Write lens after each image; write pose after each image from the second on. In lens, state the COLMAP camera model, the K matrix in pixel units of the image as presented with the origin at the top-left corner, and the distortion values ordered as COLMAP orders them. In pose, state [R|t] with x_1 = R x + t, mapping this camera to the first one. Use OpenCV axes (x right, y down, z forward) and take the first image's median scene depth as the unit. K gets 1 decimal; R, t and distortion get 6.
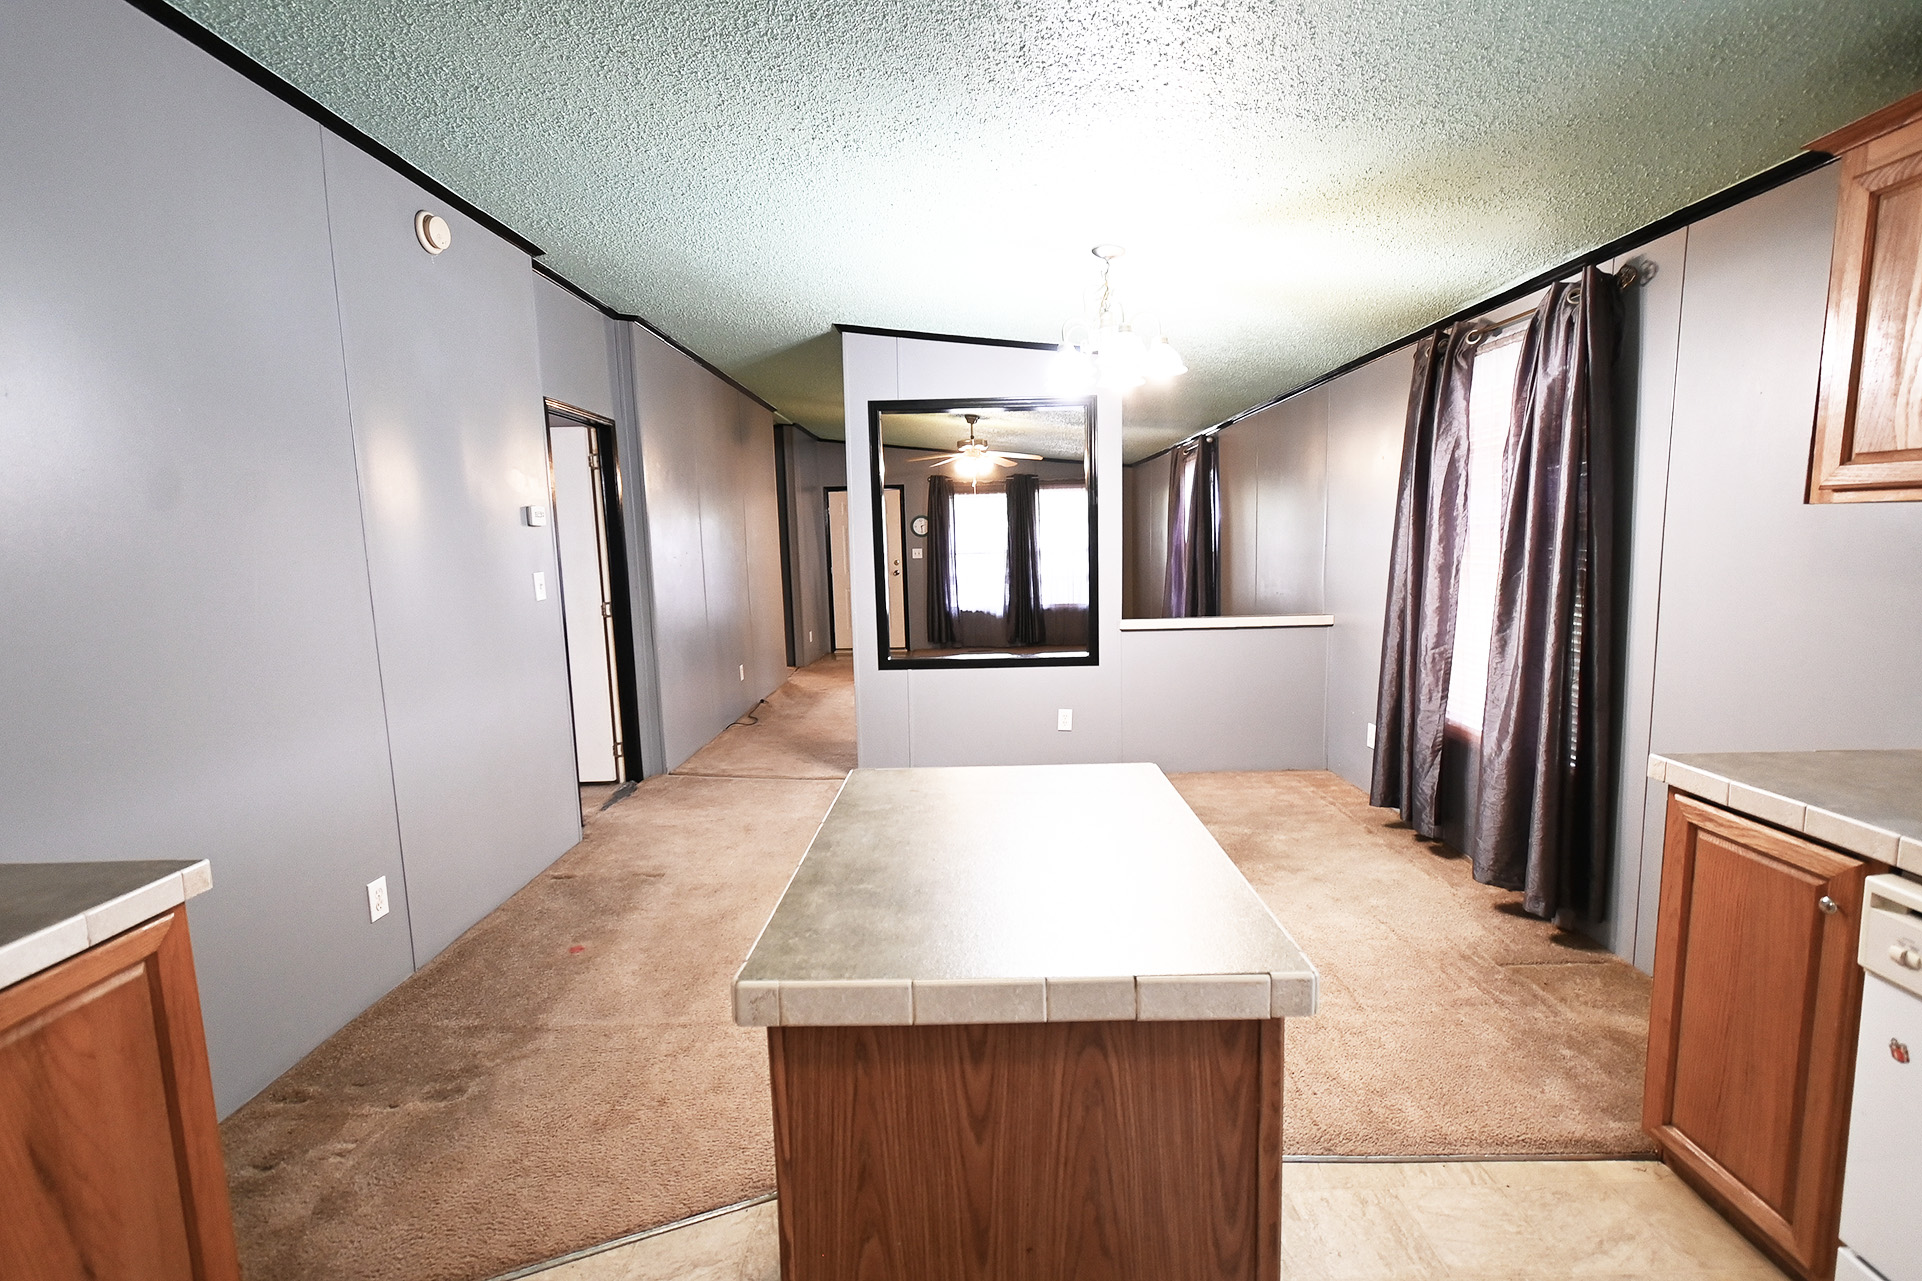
lens RADIAL K [[853.0, 0, 973.9], [0, 853.0, 639.3], [0, 0, 1]] dist [0.011261, -0.005172]
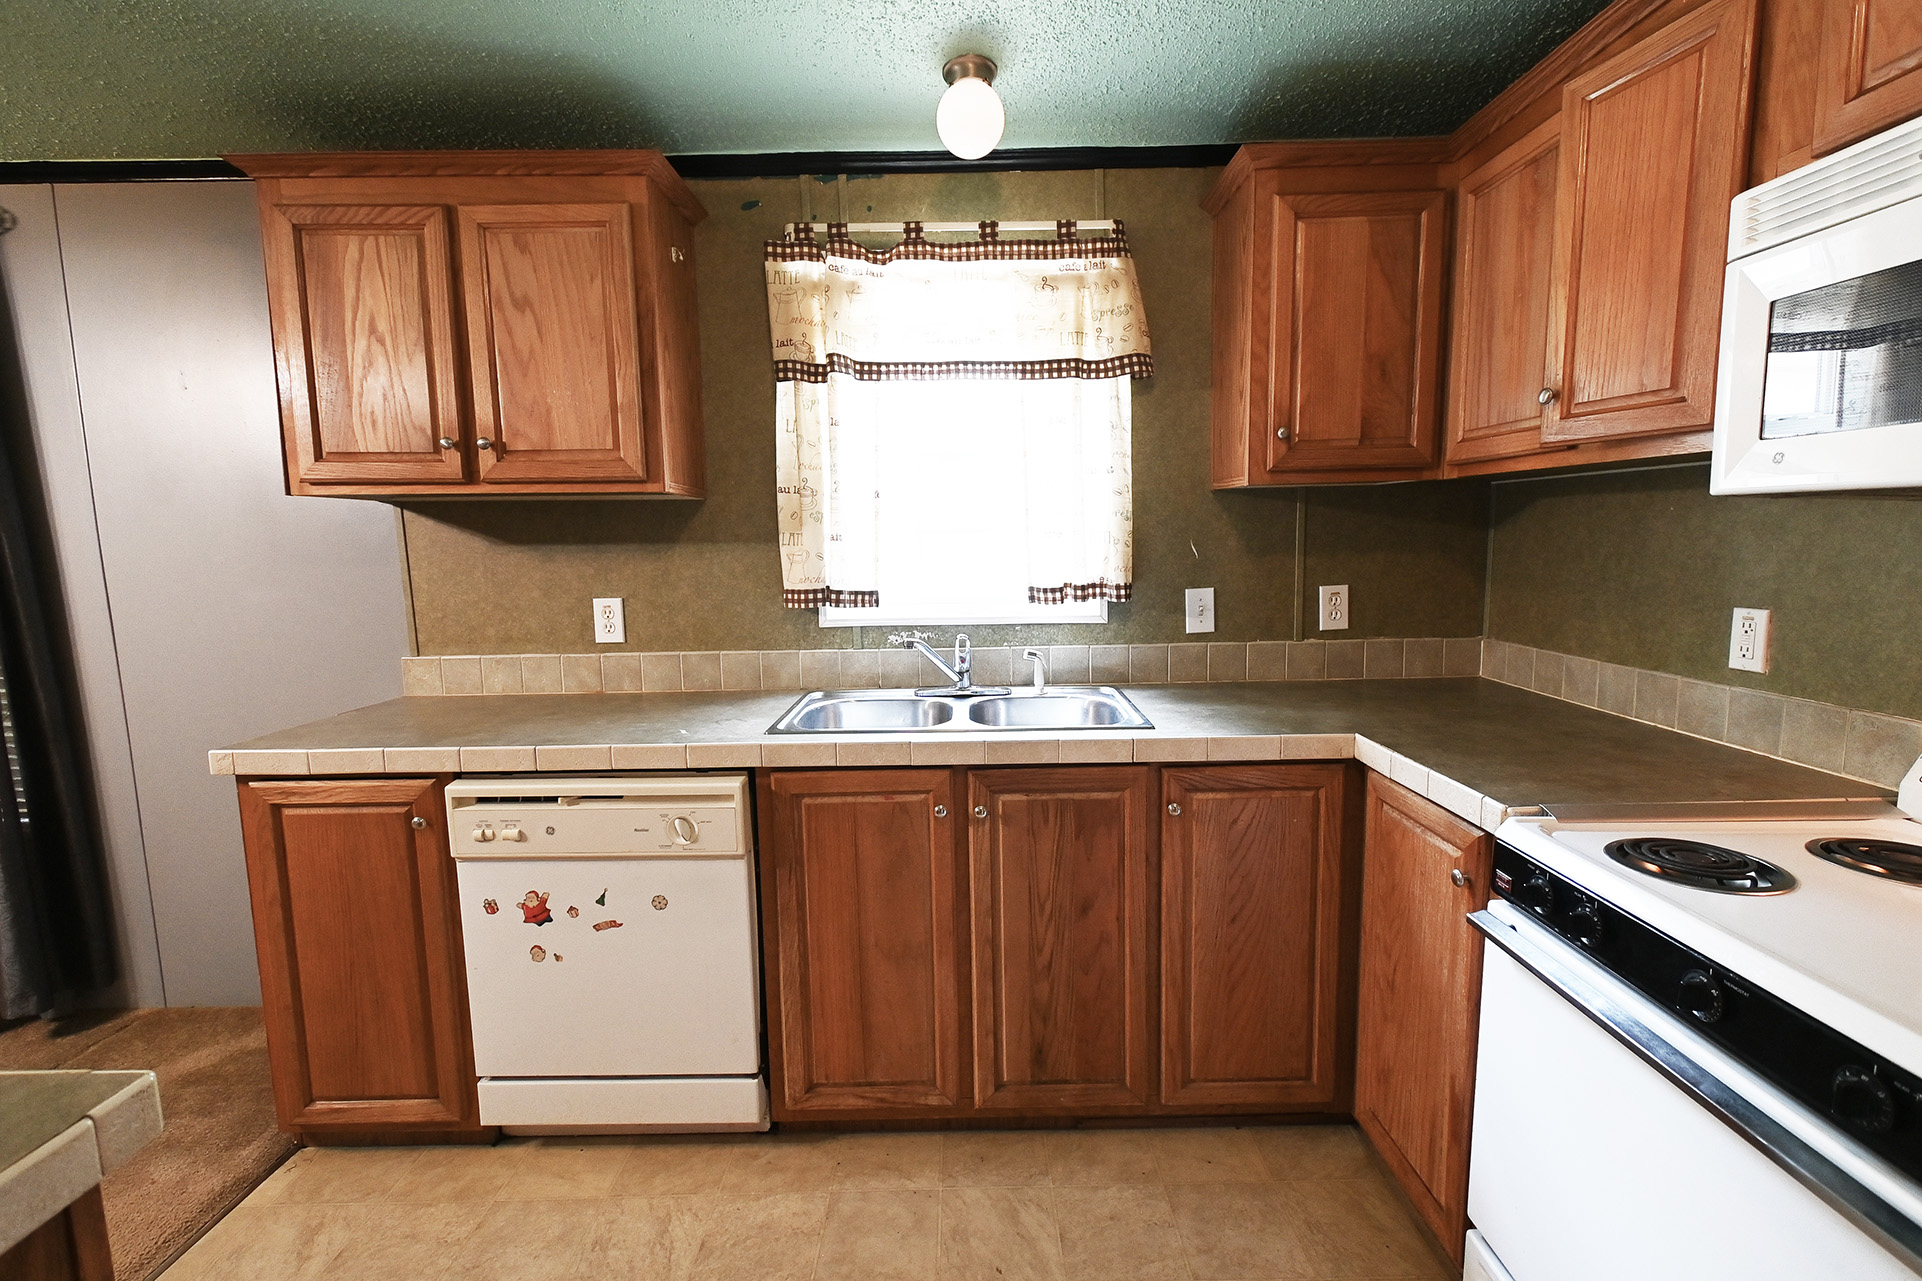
lens RADIAL K [[853.0, 0, 972.6], [0, 853.0, 640.7], [0, 0, 1]] dist [0.011261, -0.005172]
pose [[-0.009041, -0.099974, 0.994949, -0.076626], [0.133798, 0.985922, 0.100282, 0.017023], [-0.990967, 0.134029, 0.004462, 0.078954]]
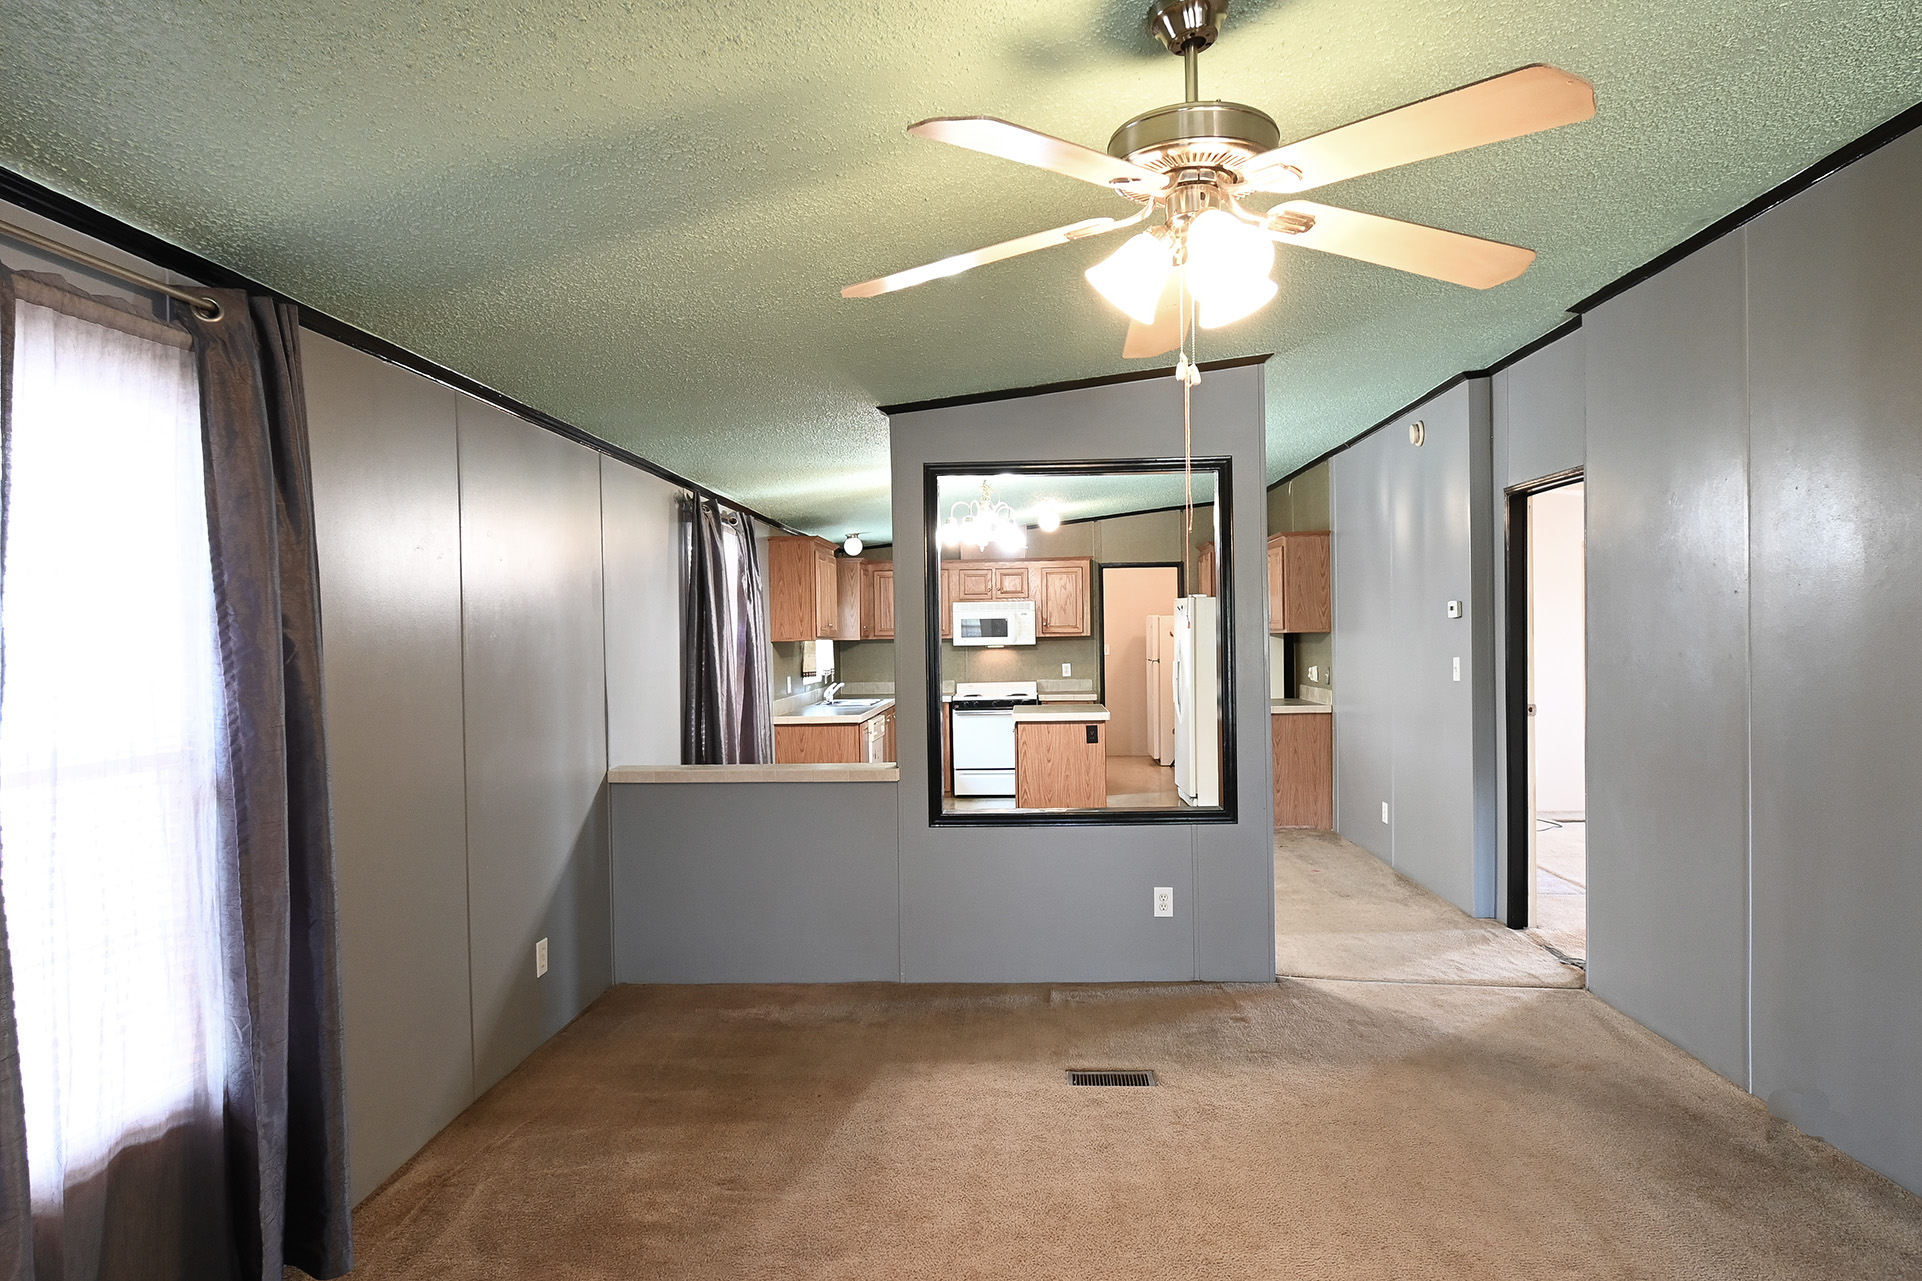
lens RADIAL K [[1138.6, 0, 973.9], [0, 1138.6, 643.9], [0, 0, 1]] dist [0.000187, -0.005516]
pose [[-0.998400, 0.038012, 0.041856, 0.091891], [0.043023, 0.991076, 0.126163, -0.350427], [-0.036687, 0.127762, -0.991126, 2.779476]]
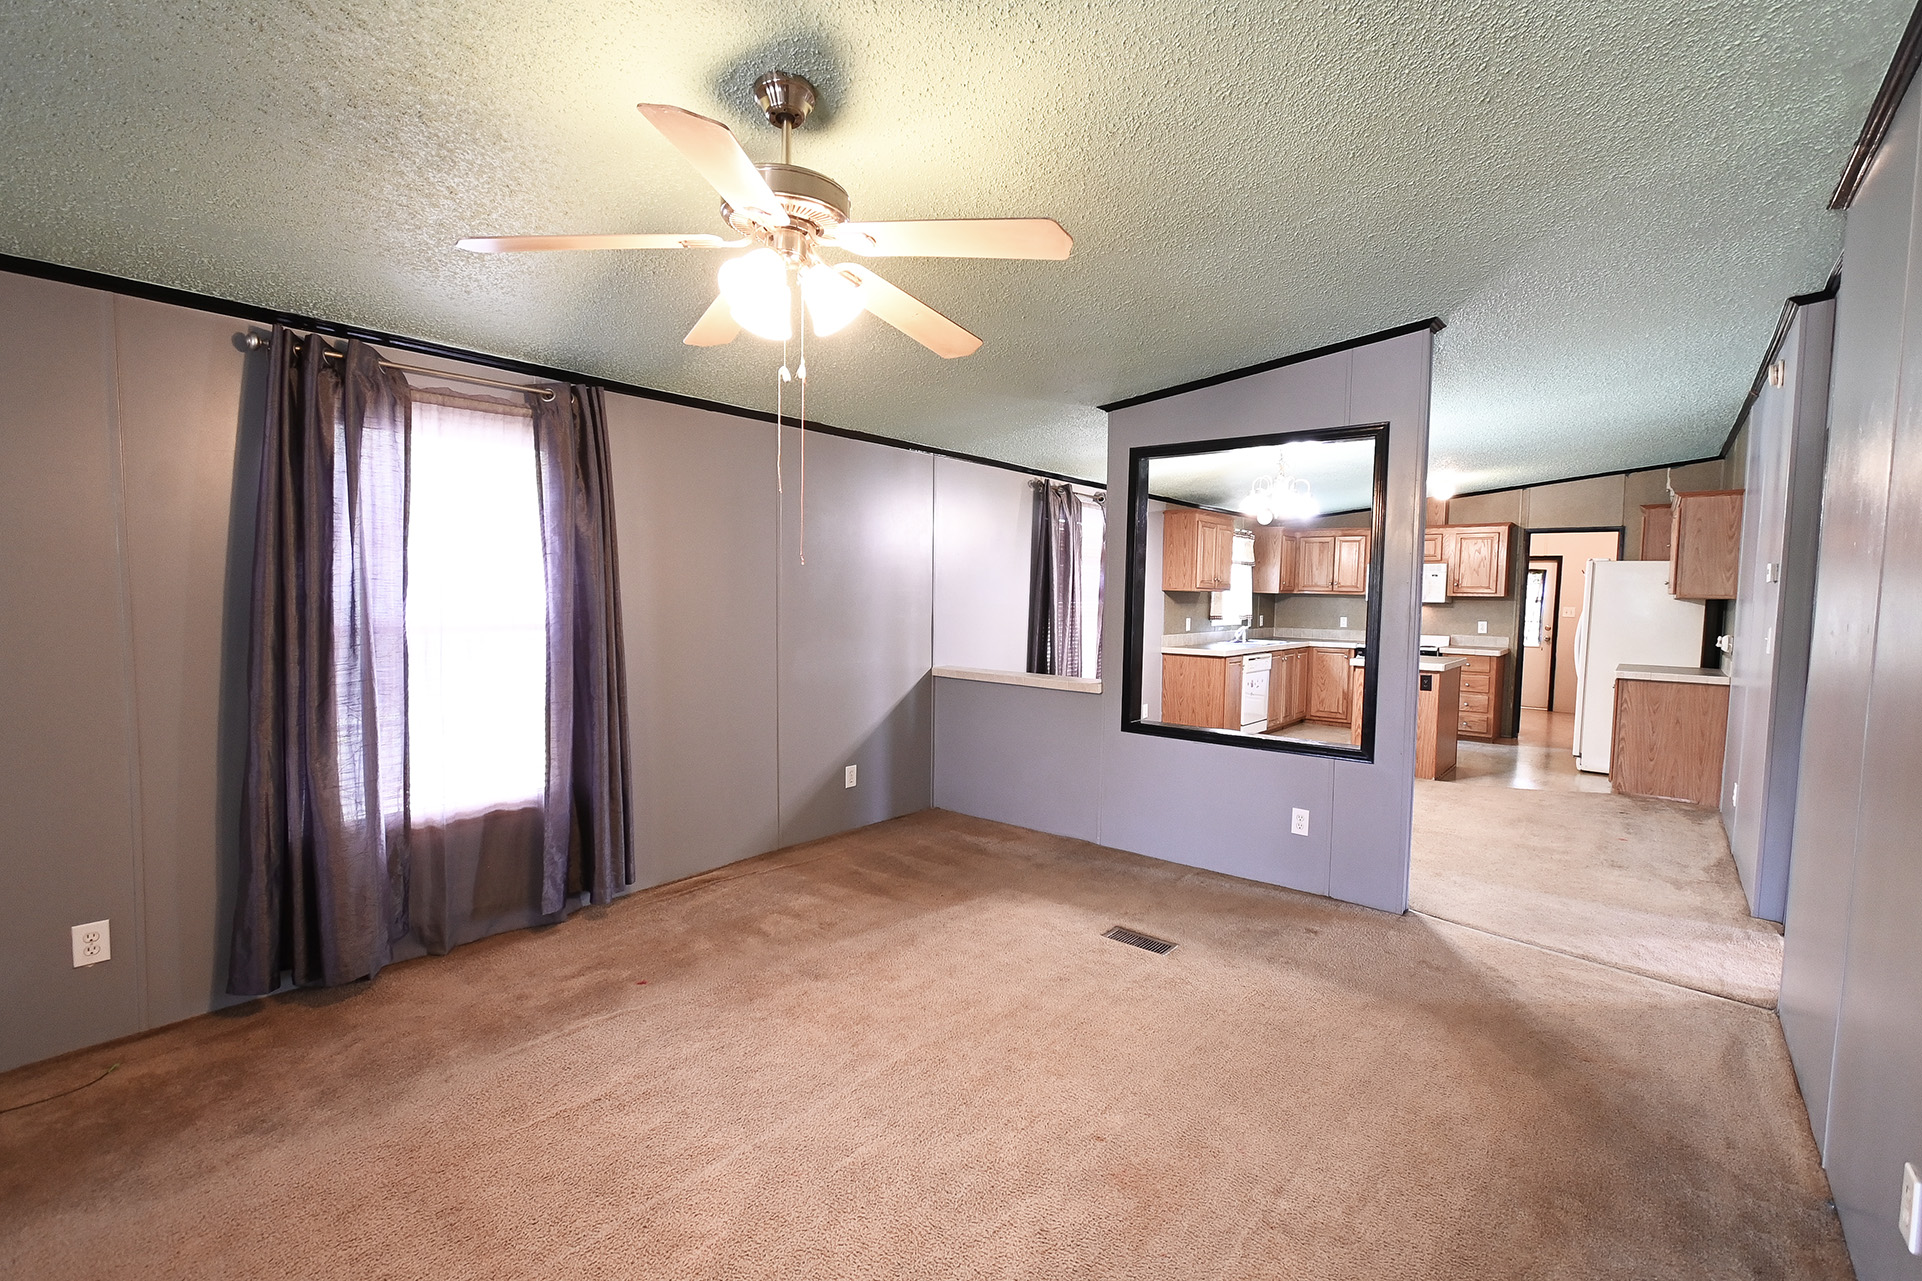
lens RADIAL K [[853.0, 0, 977.8], [0, 853.0, 640.0], [0, 0, 1]] dist [0.011261, -0.005172]
pose [[-0.783106, -0.027928, 0.621261, -0.438844], [0.074327, 0.987627, 0.138087, -0.302892], [-0.617430, 0.154313, -0.771341, 2.597300]]
